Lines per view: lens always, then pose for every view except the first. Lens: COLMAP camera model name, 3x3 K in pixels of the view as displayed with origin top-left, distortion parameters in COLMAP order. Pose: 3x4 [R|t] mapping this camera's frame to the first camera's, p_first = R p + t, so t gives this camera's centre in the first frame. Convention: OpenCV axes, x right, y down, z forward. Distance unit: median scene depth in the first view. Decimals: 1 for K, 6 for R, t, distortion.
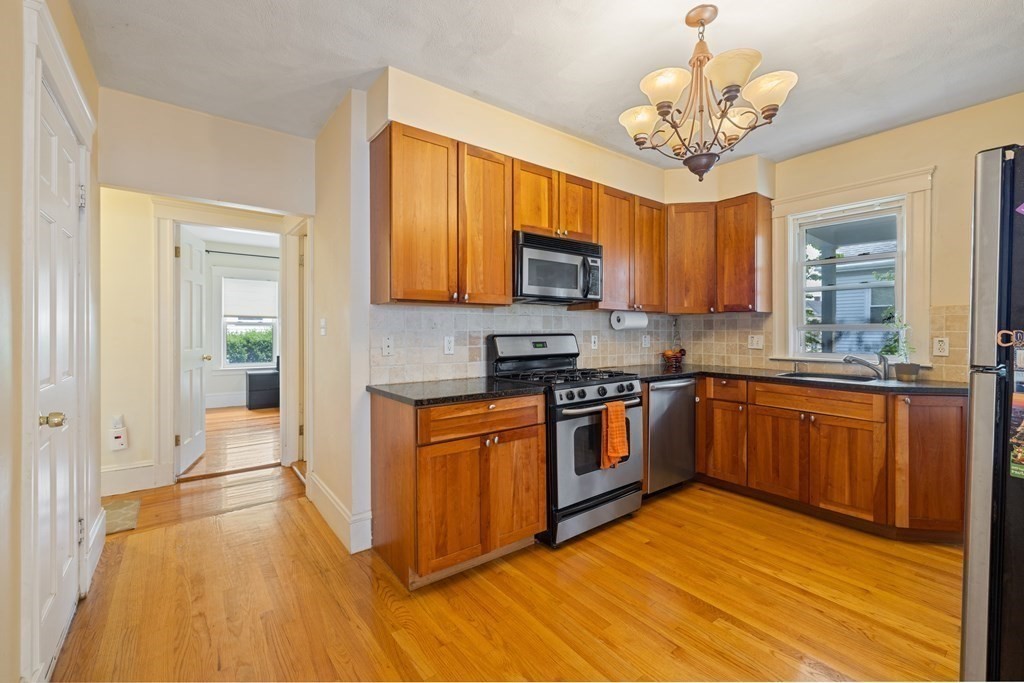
lens RADIAL K [[434.4, 0, 504.8], [0, 434.4, 330.3], [0, 0, 1]] dist [-0.006075, 0.001484]
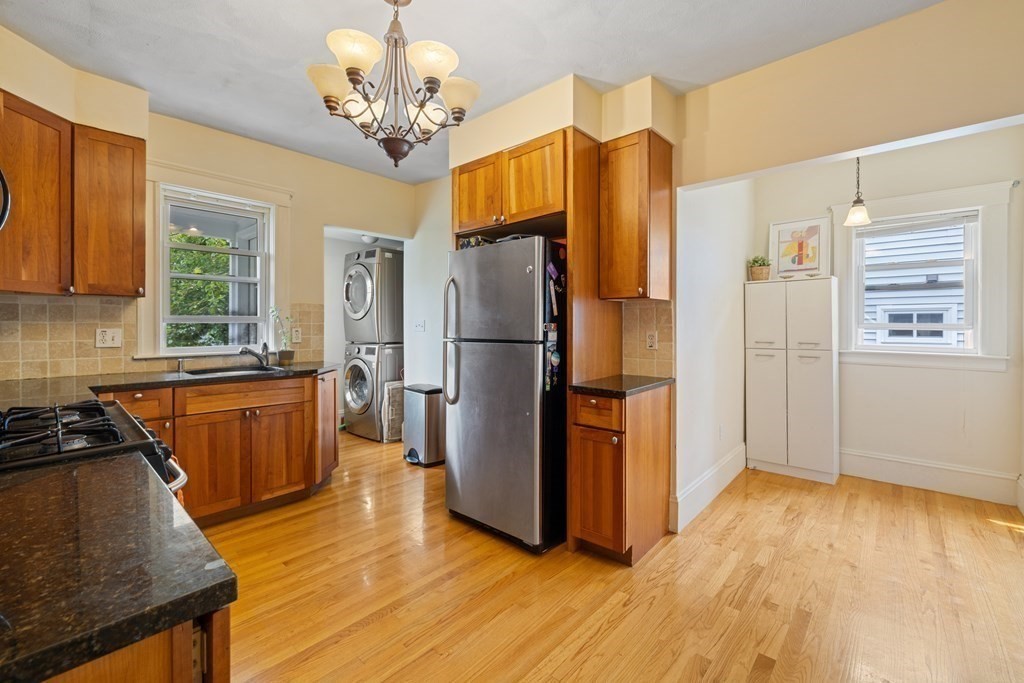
lens RADIAL K [[434.4, 0, 516.7], [0, 434.4, 324.9], [0, 0, 1]] dist [-0.006075, 0.001484]
pose [[-0.207198, -0.004756, 0.978288, -0.344956], [-0.003010, 0.999987, 0.004224, -0.000061], [-0.978294, -0.002069, -0.207209, 0.602177]]
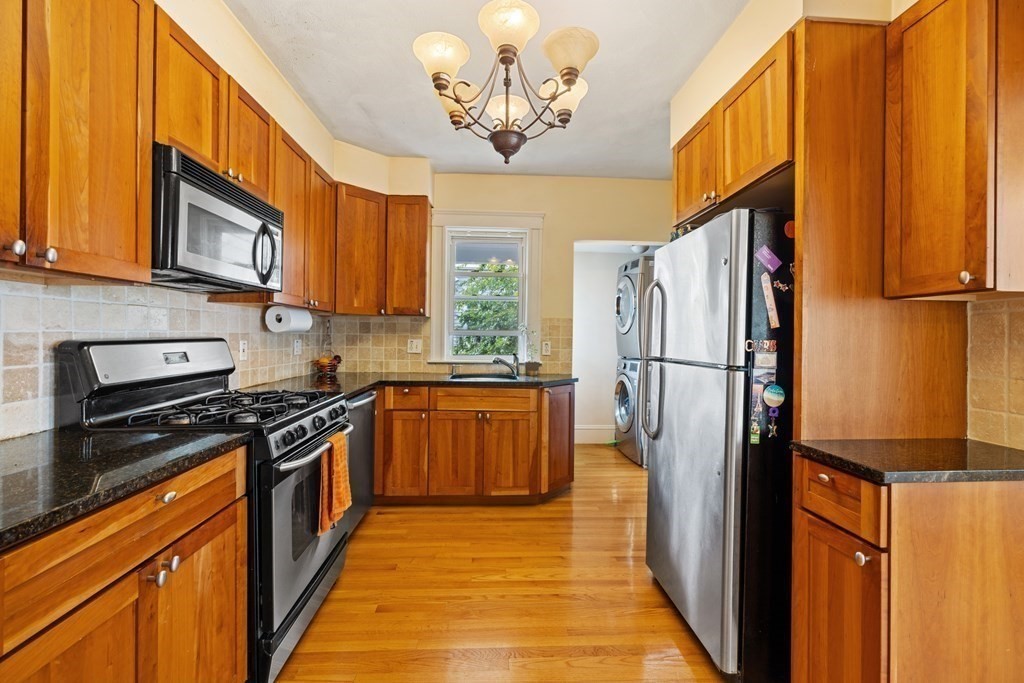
lens RADIAL K [[434.4, 0, 511.6], [0, 434.4, 333.7], [0, 0, 1]] dist [-0.006075, 0.001484]
pose [[0.552643, 0.008543, 0.833374, -0.163598], [-0.011653, 0.999929, -0.002523, -0.002673], [-0.833336, -0.008317, 0.552704, 0.329251]]
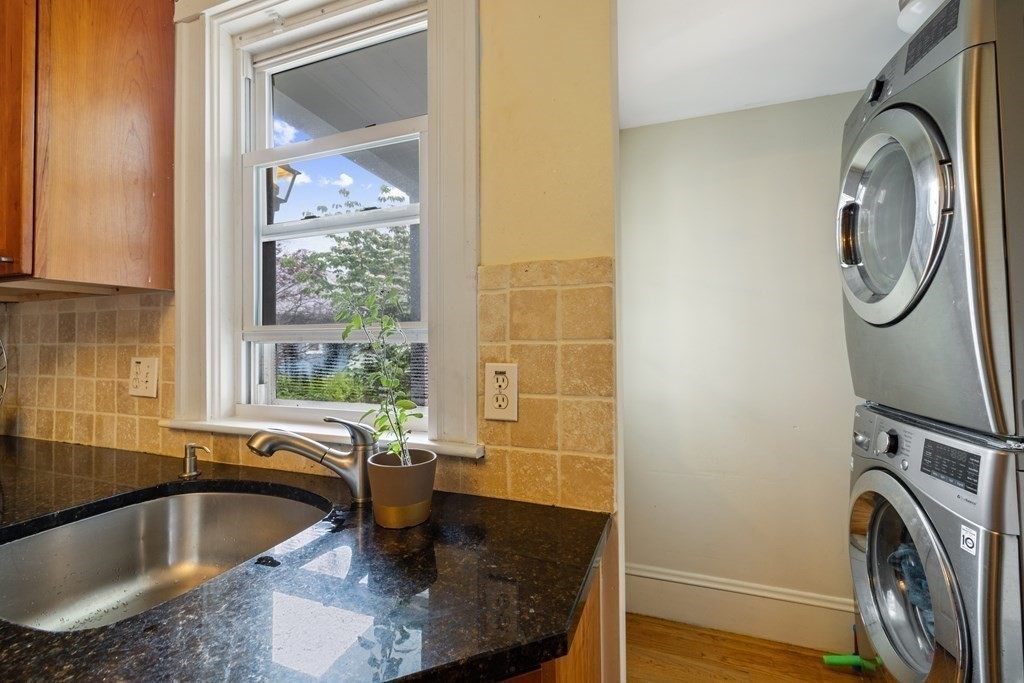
lens RADIAL K [[434.4, 0, 505.1], [0, 434.4, 326.0], [0, 0, 1]] dist [-0.006075, 0.001484]
pose [[0.839987, 0.005453, 0.542580, 0.794508], [0.010886, 0.999579, -0.026899, -0.001307], [-0.542498, 0.028501, 0.839573, 0.691772]]
